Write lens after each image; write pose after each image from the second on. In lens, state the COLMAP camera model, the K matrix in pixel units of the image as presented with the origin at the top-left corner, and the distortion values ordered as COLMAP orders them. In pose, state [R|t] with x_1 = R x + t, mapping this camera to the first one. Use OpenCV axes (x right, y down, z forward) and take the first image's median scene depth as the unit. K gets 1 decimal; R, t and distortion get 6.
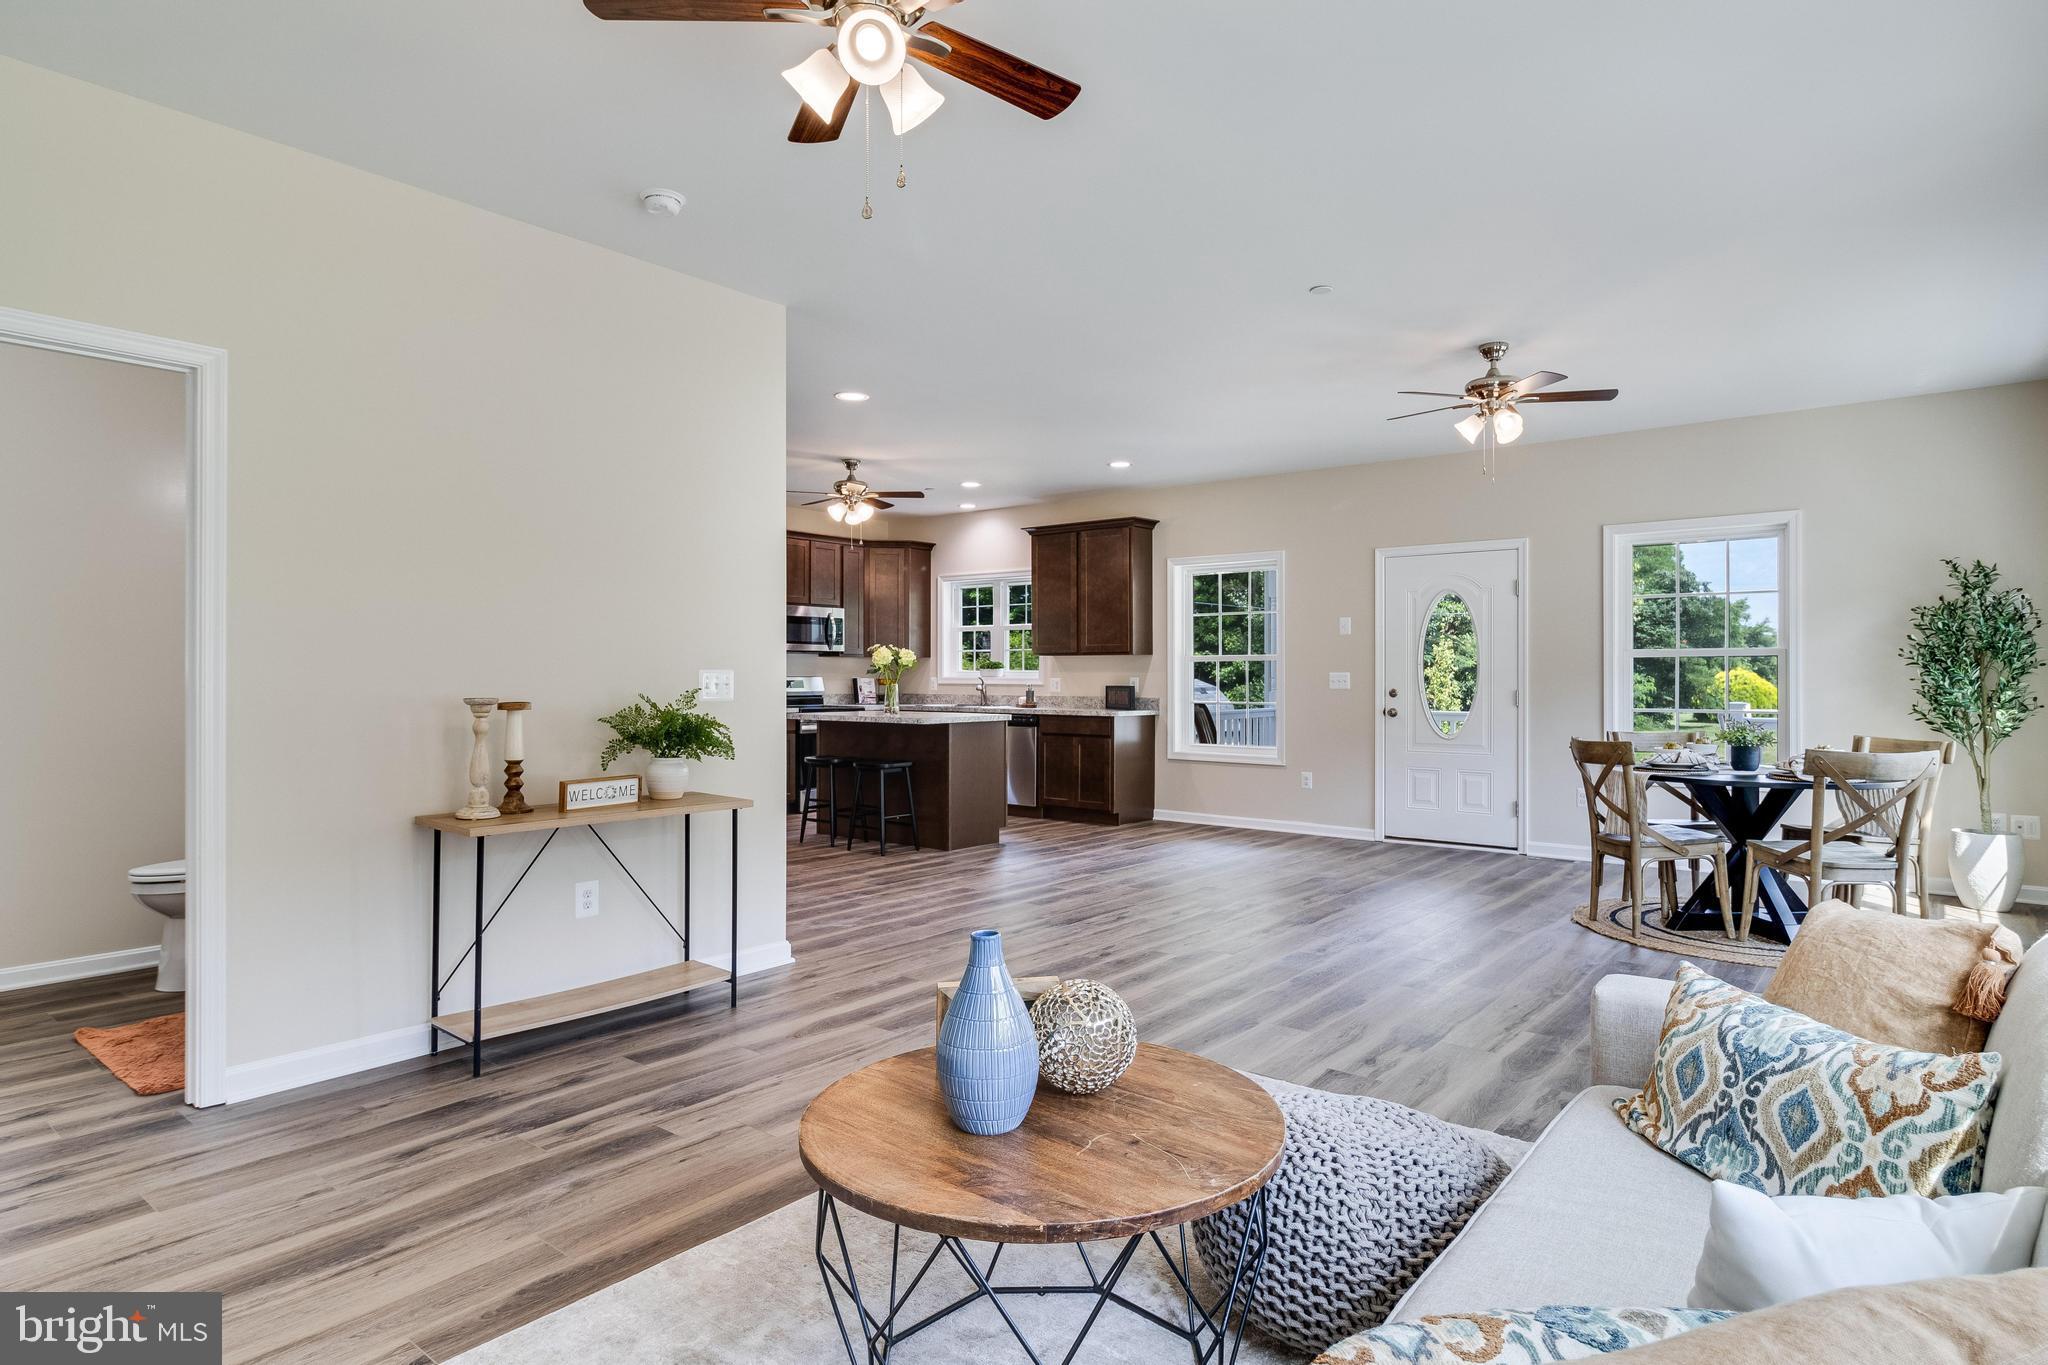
lens RADIAL K [[1123.0, 0, 1028.3], [0, 1123.0, 672.7], [0, 0, 1]] dist [0.000113, 0.000267]
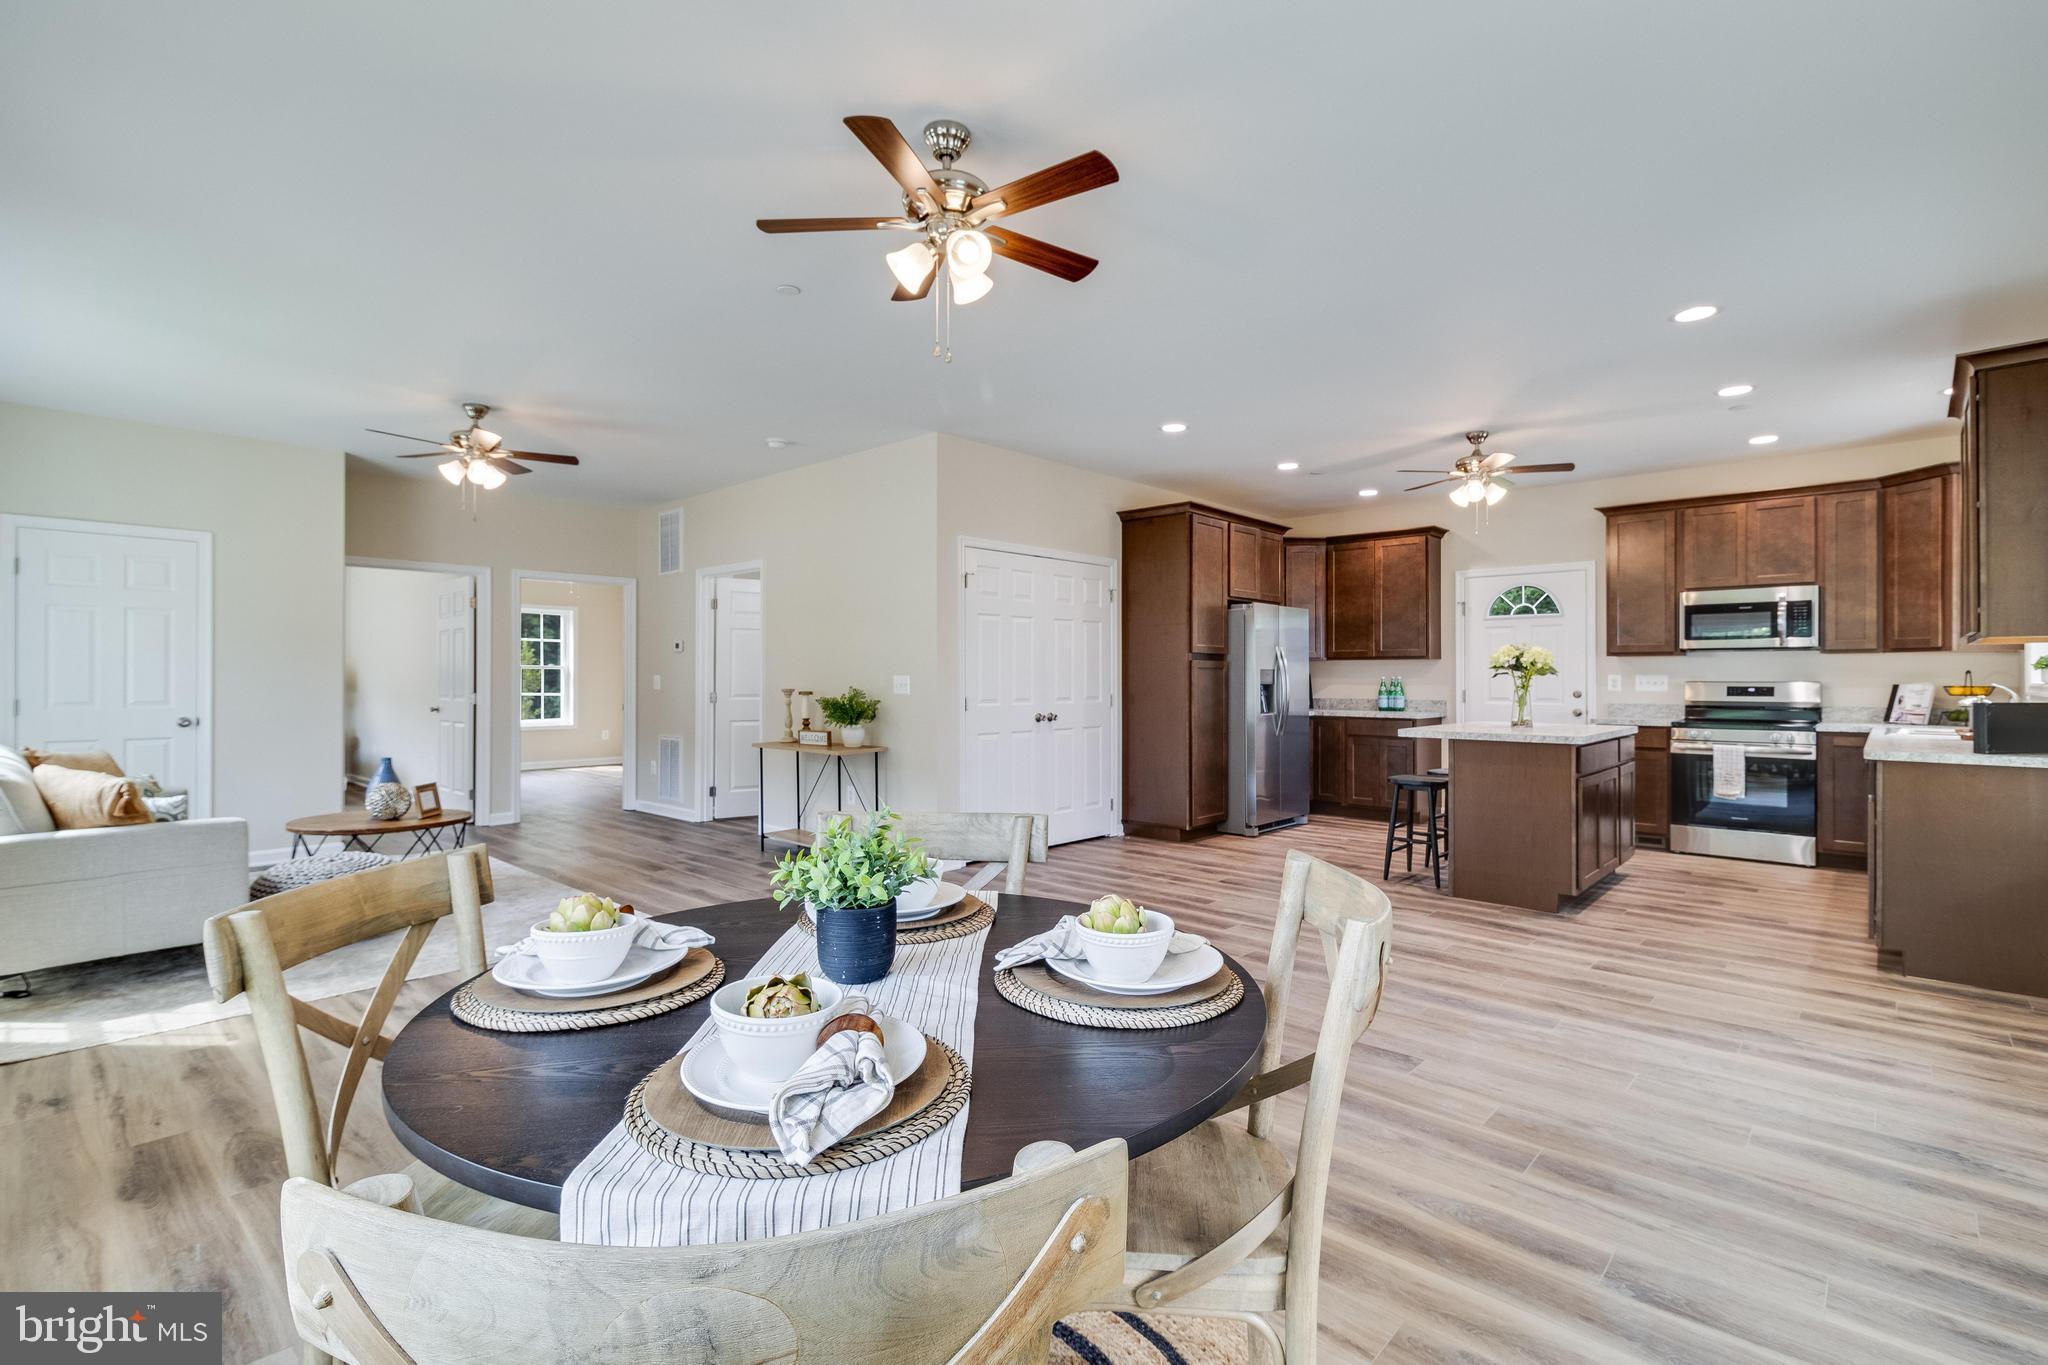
lens RADIAL K [[938.8, 0, 1023.7], [0, 938.8, 677.5], [0, 0, 1]] dist [0.003292, 0.000480]
pose [[-0.066649, -0.001302, -0.997776, 0.592404], [0.001228, 0.999998, -0.001387, 0.001133], [0.997776, -0.001318, -0.066647, 0.698005]]
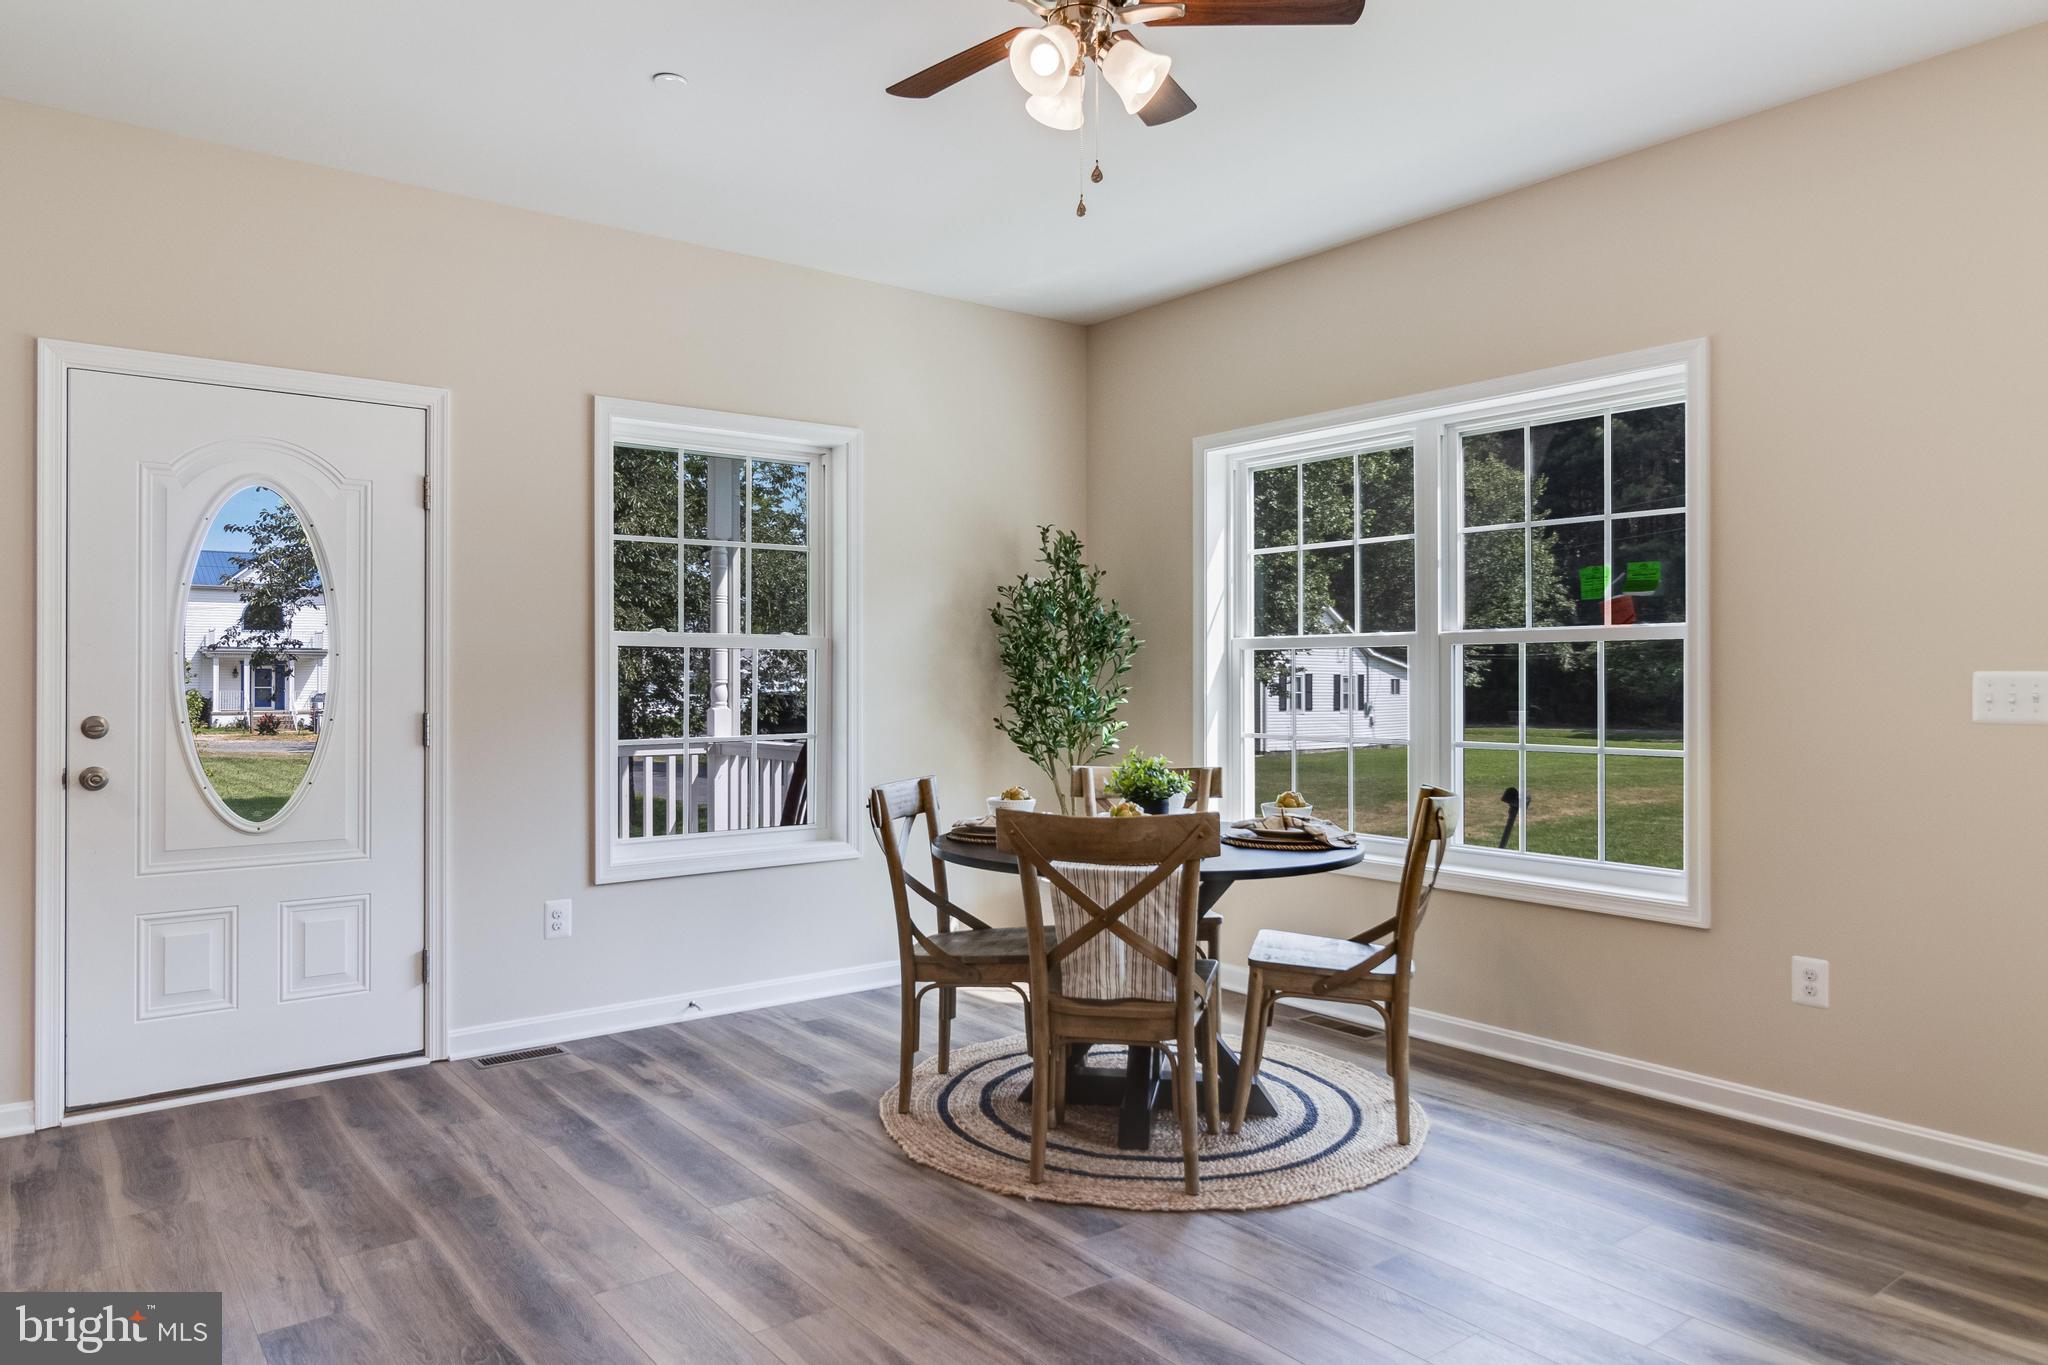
lens RADIAL K [[1337.9, 0, 1027.1], [0, 1337.9, 658.2], [0, 0, 1]] dist [0.003993, -0.001466]
pose [[0.228856, 0.010750, 0.973401, -0.045484], [-0.001118, 0.999941, -0.010780, -0.000944], [-0.973460, 0.001379, 0.228854, 0.588863]]
